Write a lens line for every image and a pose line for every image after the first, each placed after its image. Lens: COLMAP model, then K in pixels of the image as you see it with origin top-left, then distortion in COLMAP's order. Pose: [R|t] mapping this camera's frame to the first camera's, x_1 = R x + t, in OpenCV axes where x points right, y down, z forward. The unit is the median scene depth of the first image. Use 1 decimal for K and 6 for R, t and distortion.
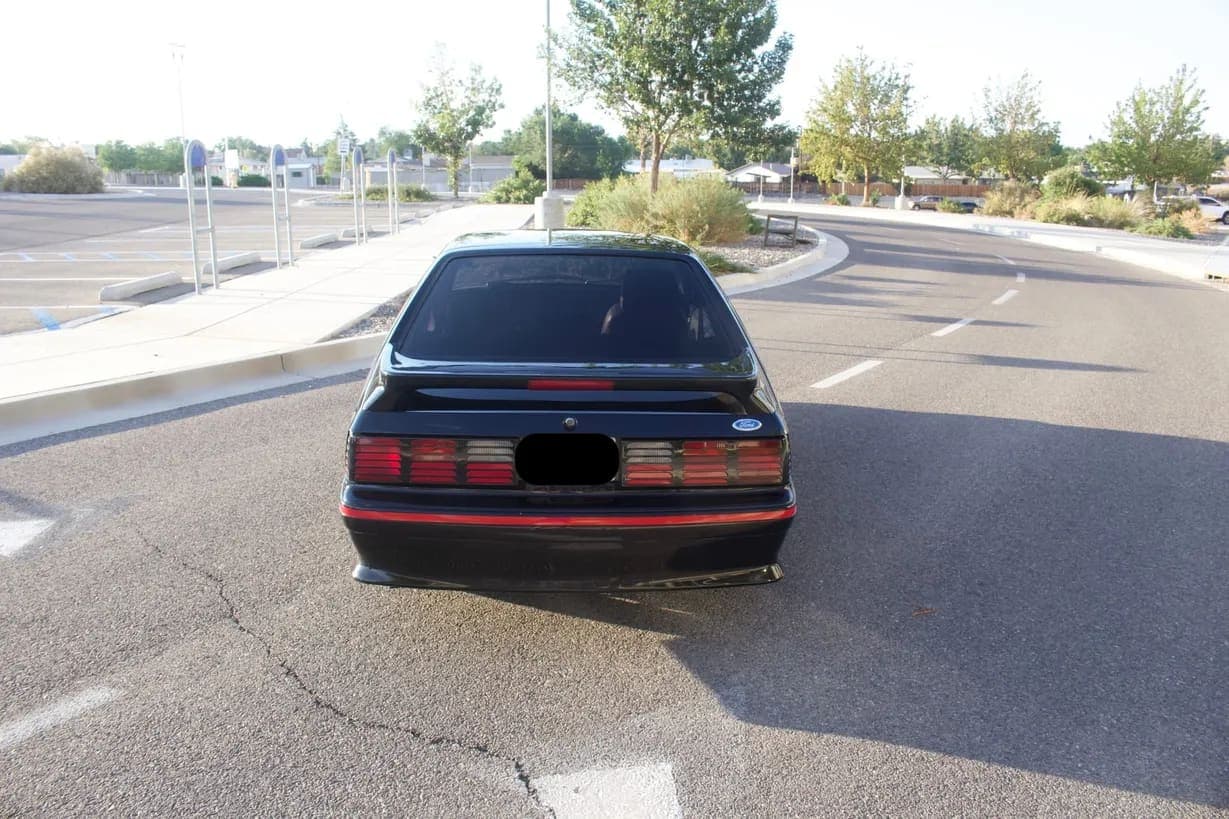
lens RADIAL K [[1009.3, 0, 619.0], [0, 1009.3, 401.6], [0, 0, 1]] dist [-0.160960, 0.130089]
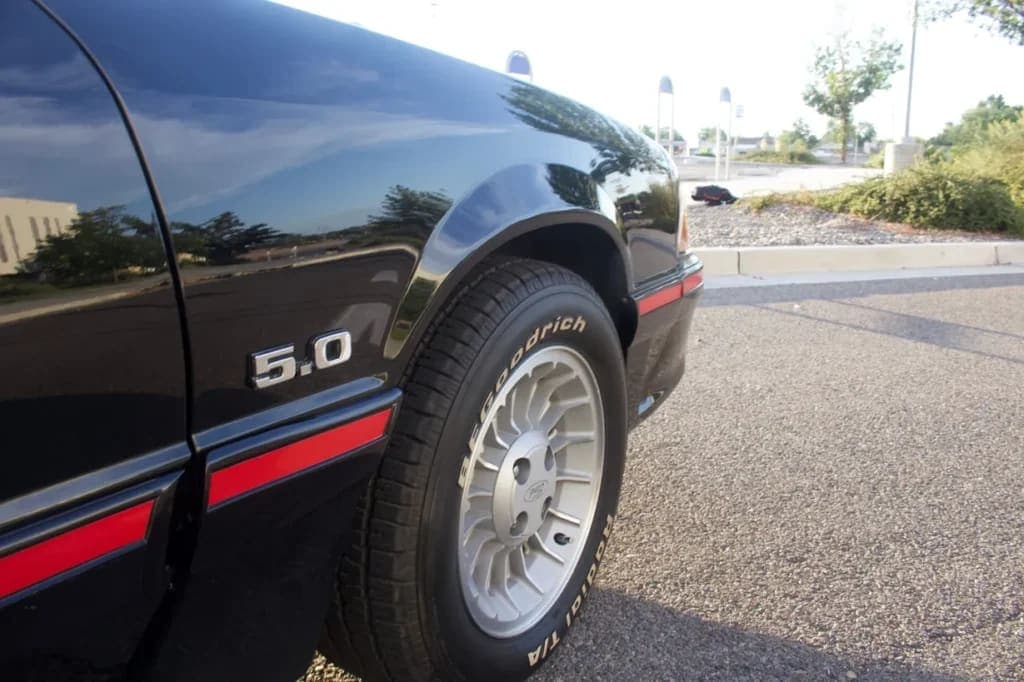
lens RADIAL K [[840.9, 0, 515.7], [0, 840.9, 334.4], [0, 0, 1]] dist [-0.160960, 0.130089]
pose [[0.827911, 0.120773, -0.547701, 0.031334], [-0.130993, 0.991170, 0.020553, -0.012250], [0.545348, 0.054729, 0.836421, 0.169516]]
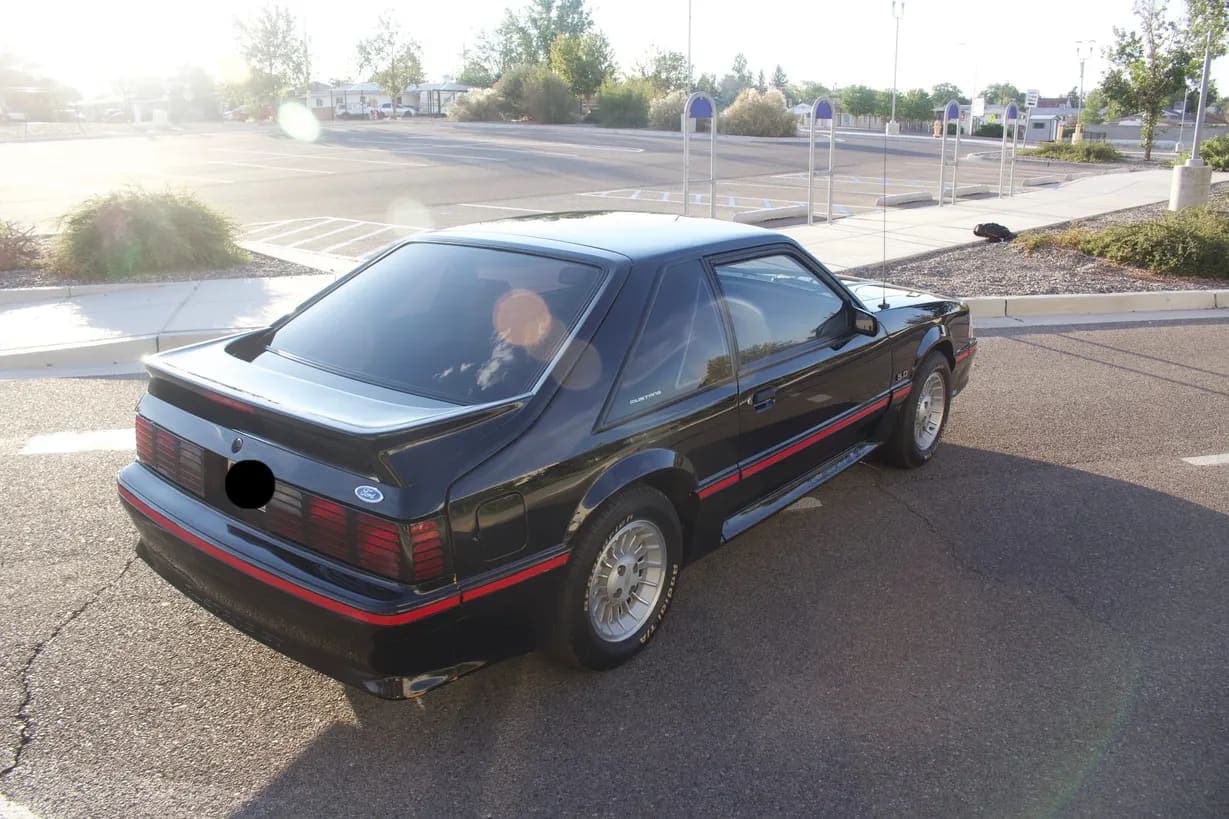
lens RADIAL K [[1009.3, 0, 619.0], [0, 1009.3, 401.6], [0, 0, 1]] dist [-0.160960, 0.130089]
pose [[0.747278, 0.178554, -0.640074, 0.075105], [-0.146275, 0.983797, 0.103663, -0.015486], [0.648213, 0.016162, 0.761288, 0.054109]]
